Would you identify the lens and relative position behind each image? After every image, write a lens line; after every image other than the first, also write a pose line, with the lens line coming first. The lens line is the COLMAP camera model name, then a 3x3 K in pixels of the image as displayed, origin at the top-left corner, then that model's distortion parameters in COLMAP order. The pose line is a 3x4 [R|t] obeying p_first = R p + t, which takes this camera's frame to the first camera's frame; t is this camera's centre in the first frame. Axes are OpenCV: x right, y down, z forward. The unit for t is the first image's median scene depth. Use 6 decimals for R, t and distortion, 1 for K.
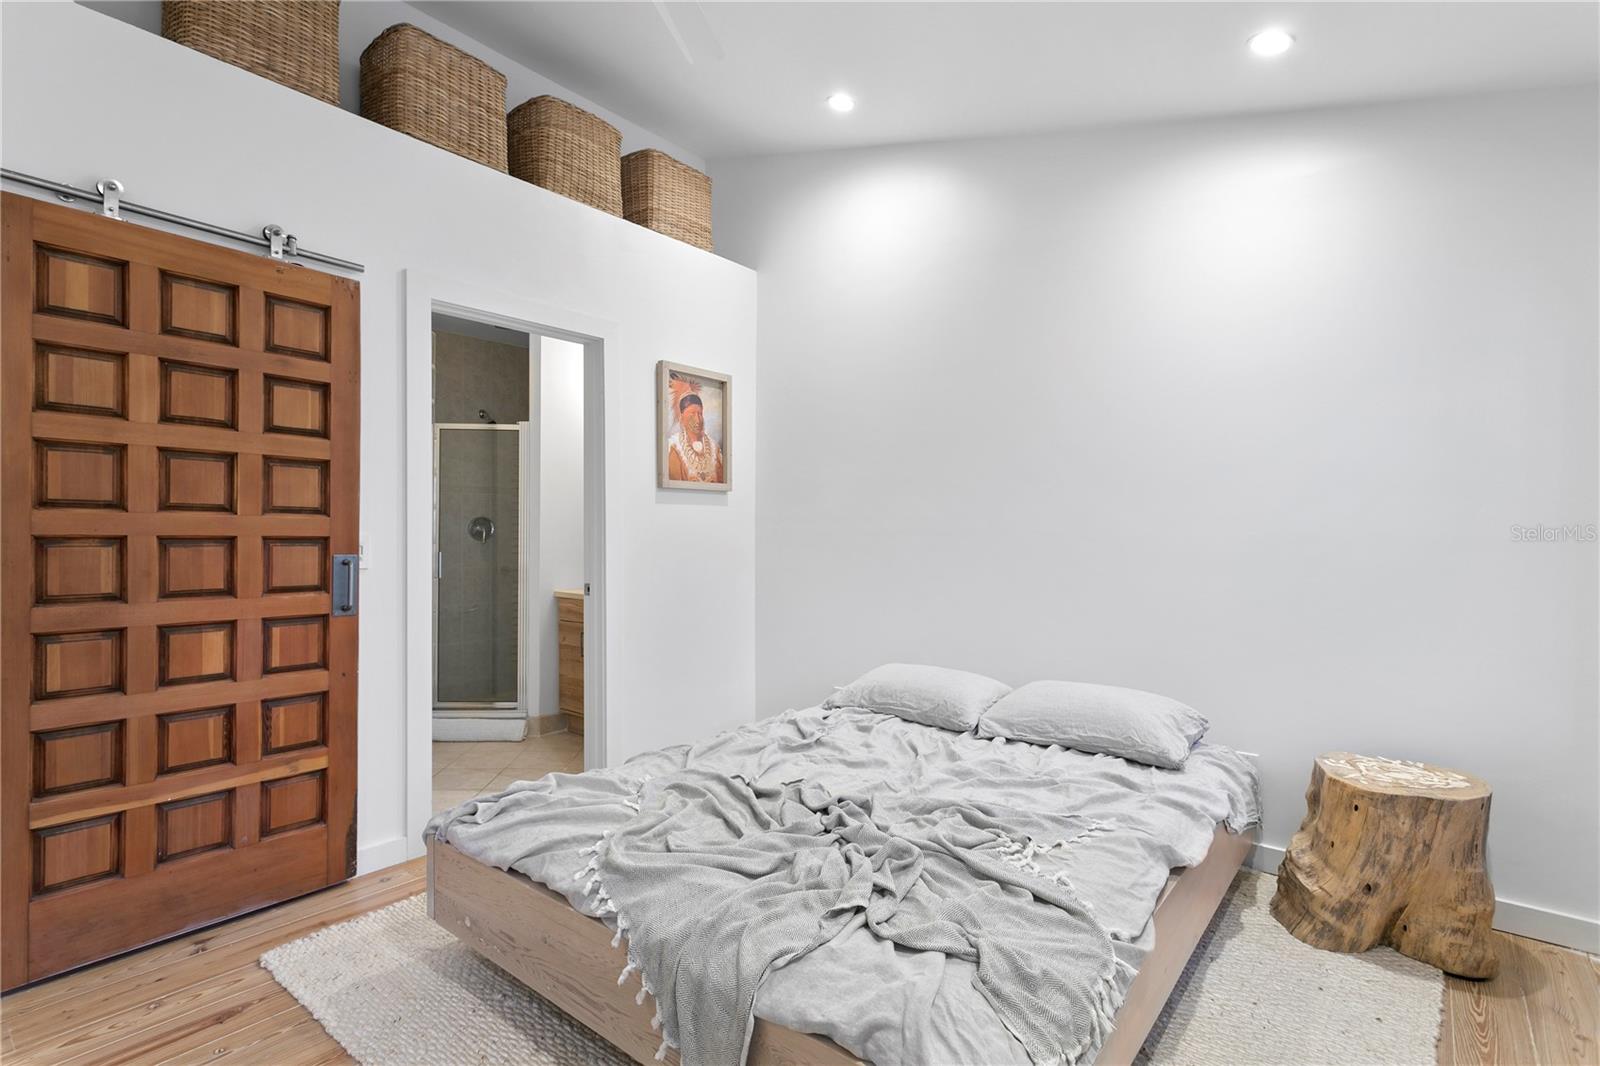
lens RADIAL K [[746.4, 0, 791.6], [0, 746.4, 534.9], [0, 0, 1]] dist [0.002729, 0.001744]
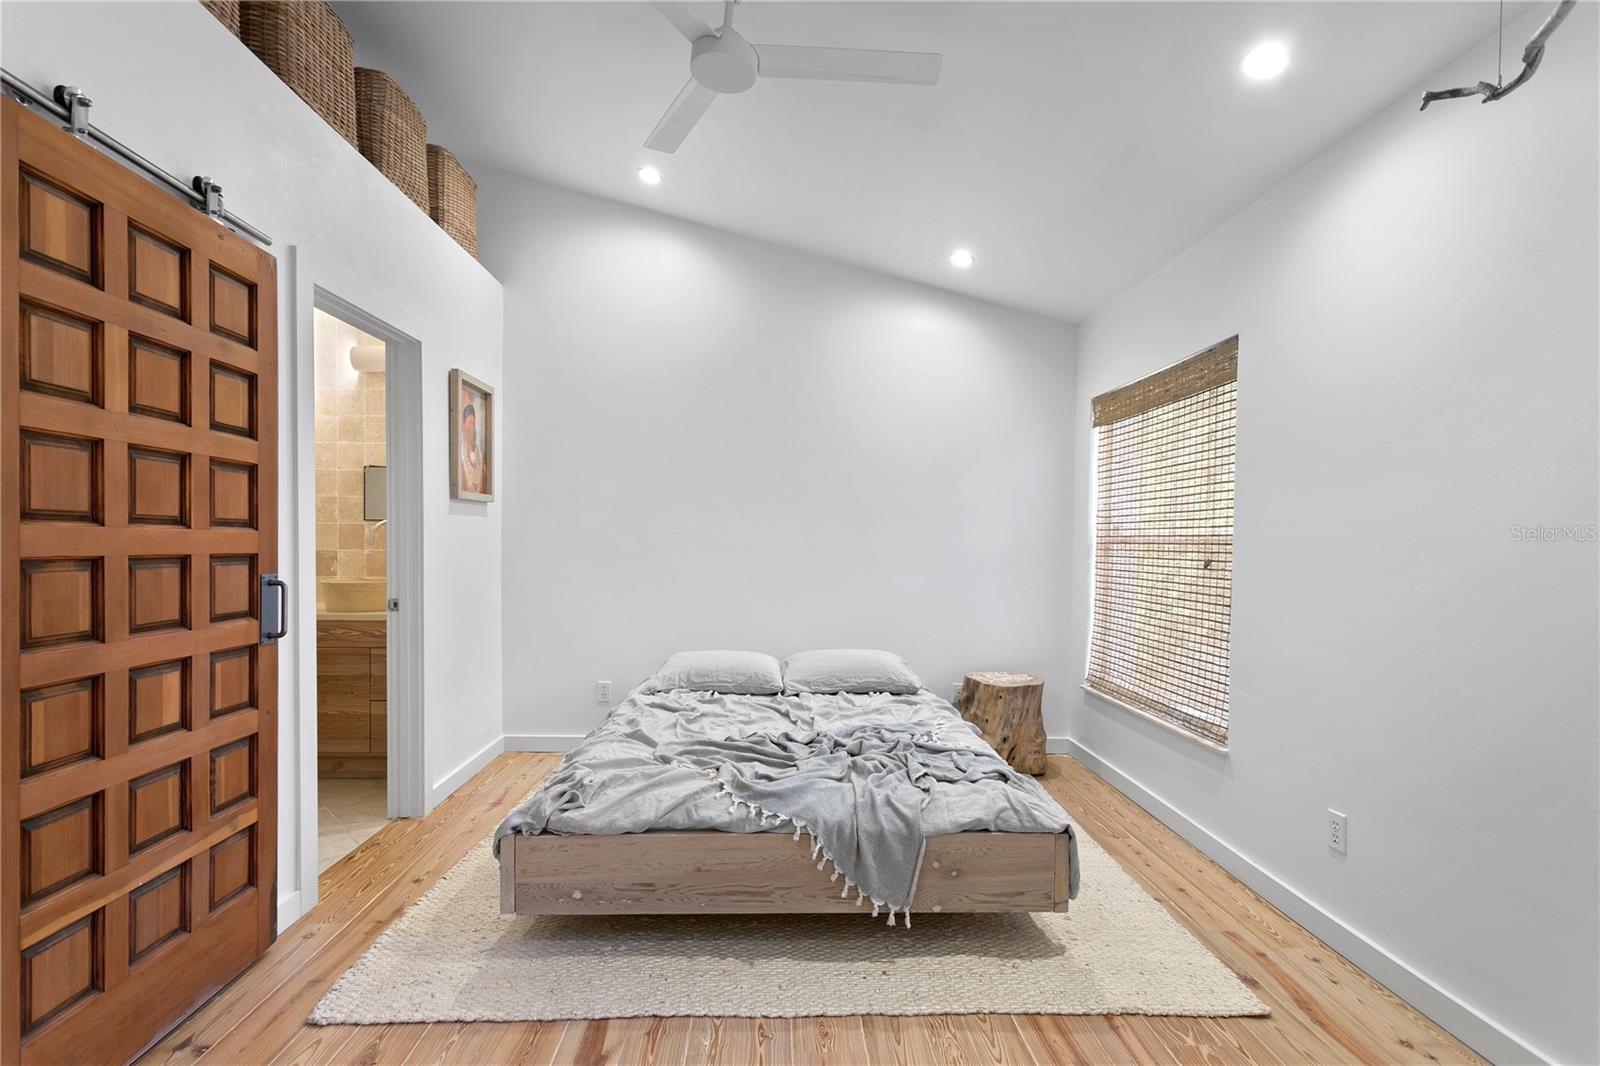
lens RADIAL K [[746.4, 0, 780.9], [0, 746.4, 552.7], [0, 0, 1]] dist [0.002729, 0.001744]
pose [[0.767477, -0.008164, 0.641025, -0.782736], [-0.004066, 0.999837, 0.017601, -0.018010], [-0.641064, -0.016115, 0.767318, -0.048976]]
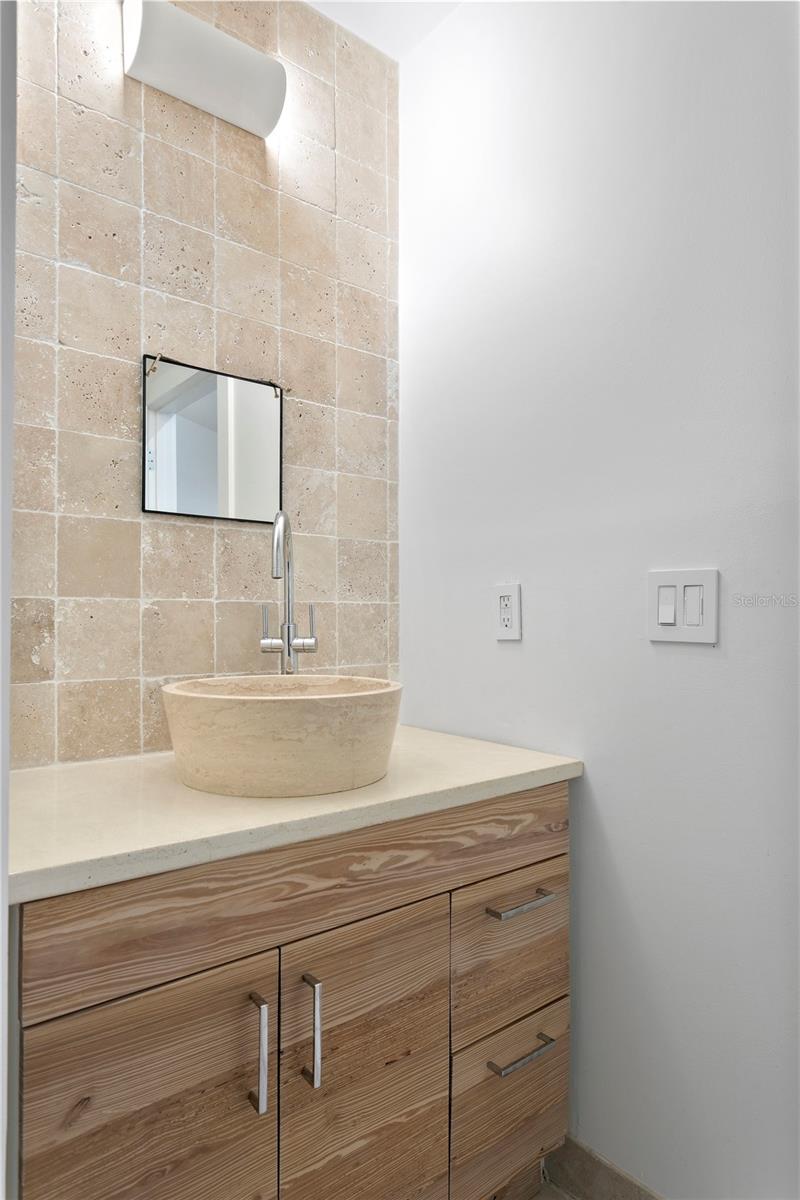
lens RADIAL K [[709.9, 0, 400.5], [0, 709.9, 610.9], [0, 0, 1]] dist [0.002409, -0.000086]
pose [[0.201209, 0.012801, 0.979465, -0.935771], [0.000466, 0.999913, -0.013164, 0.031565], [-0.979548, 0.003106, 0.201185, 1.780768]]
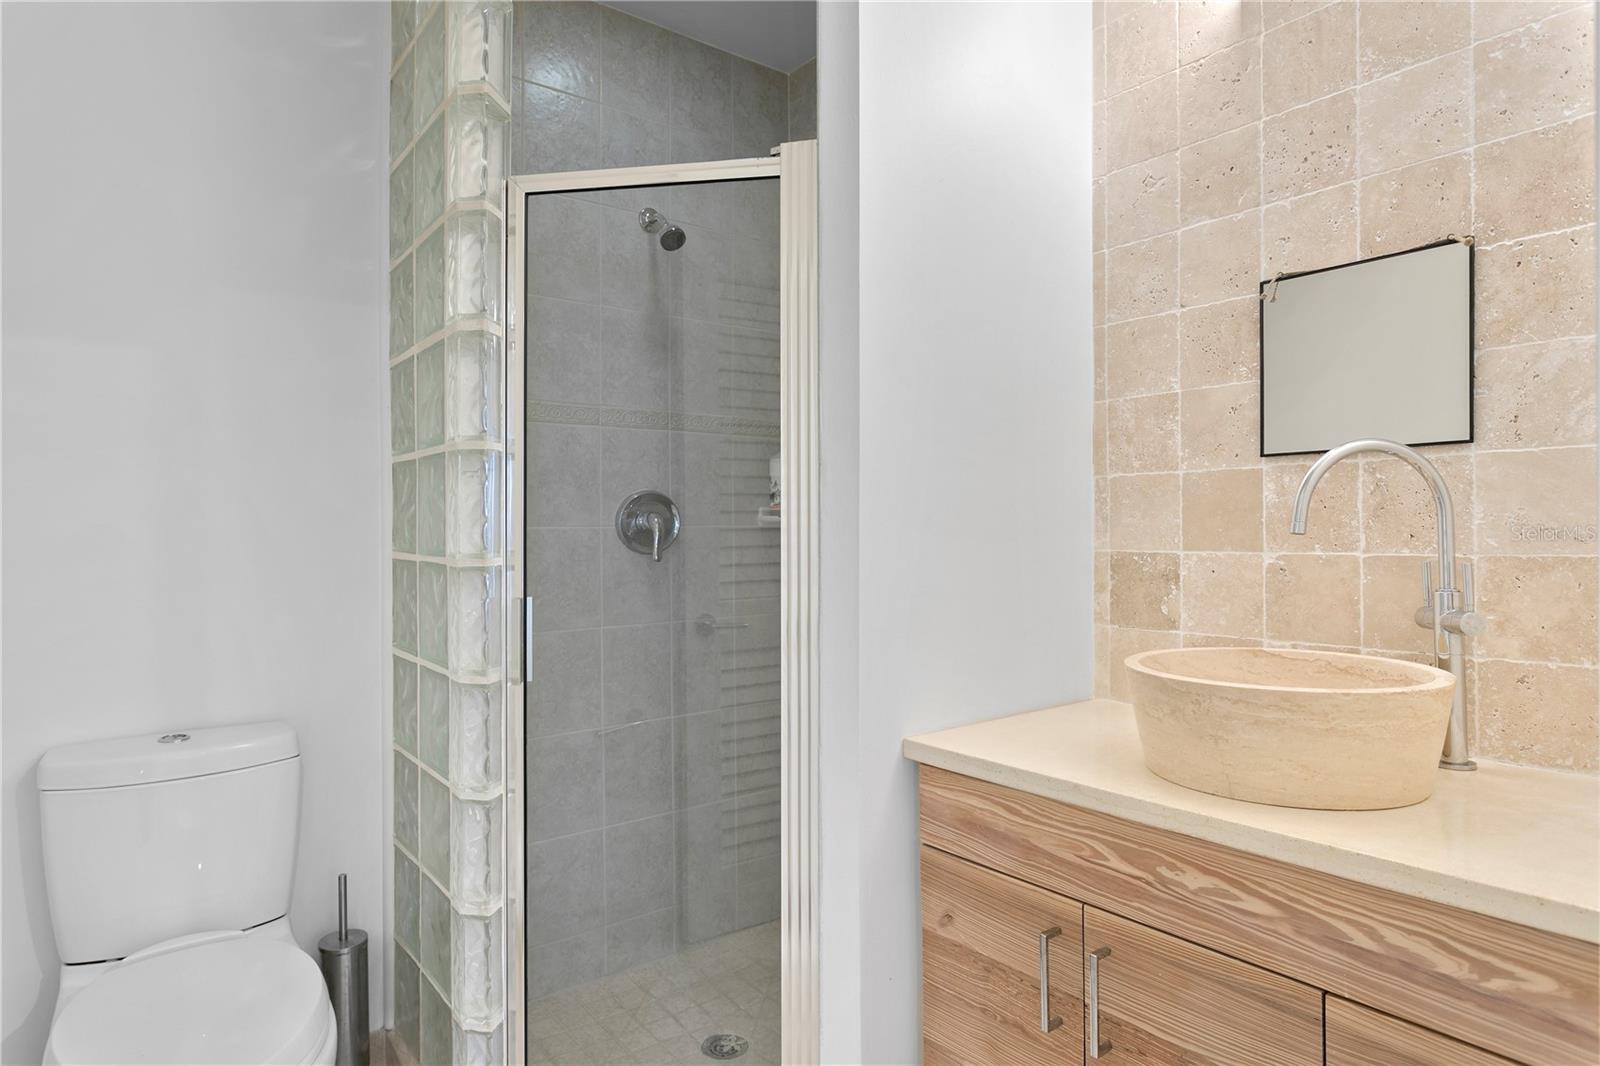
lens RADIAL K [[940.1, 0, 795.0], [0, 940.1, 522.4], [0, 0, 1]] dist [0.019034, 0.000107]
pose [[0.975960, -0.009653, -0.217736, -0.569351], [0.008060, 0.999934, -0.008205, -0.008572], [0.217801, 0.006253, 0.975973, 1.311125]]
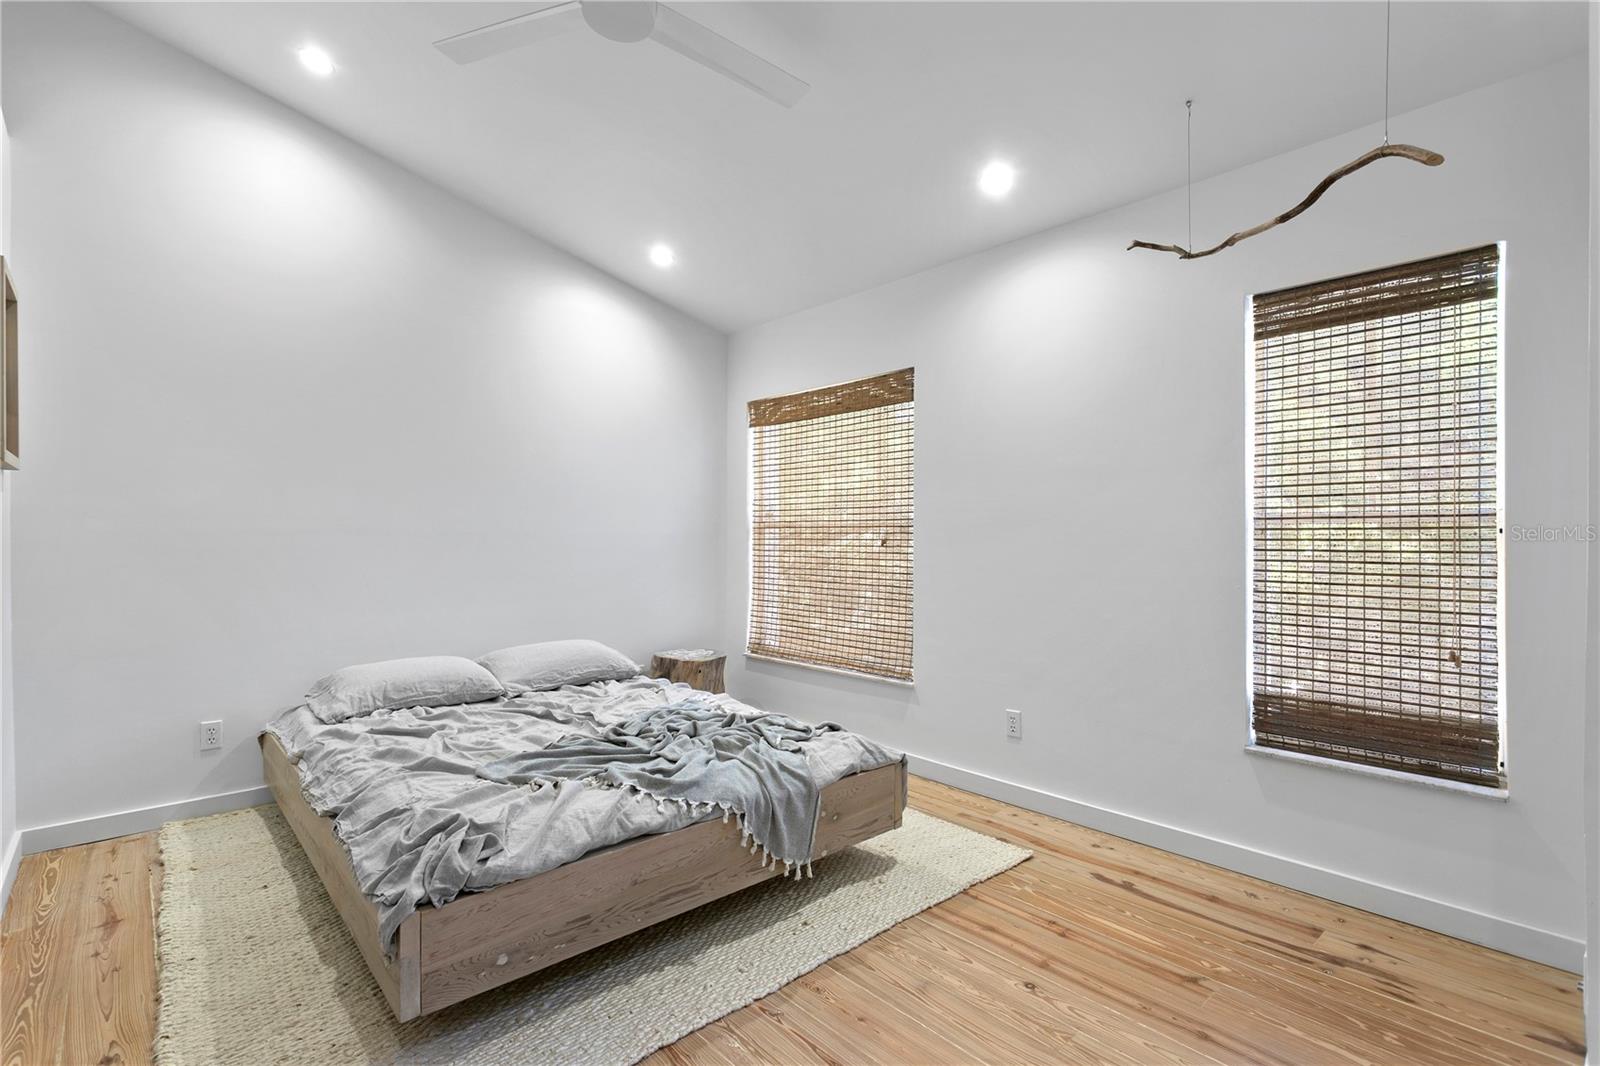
lens RADIAL K [[746.4, 0, 758.8], [0, 746.4, 538.1], [0, 0, 1]] dist [0.002729, 0.001744]
pose [[0.195105, -0.010497, 0.980726, -1.077440], [0.002921, 0.999945, 0.010122, -0.004922], [-0.980778, 0.000889, 0.195124, 0.438868]]
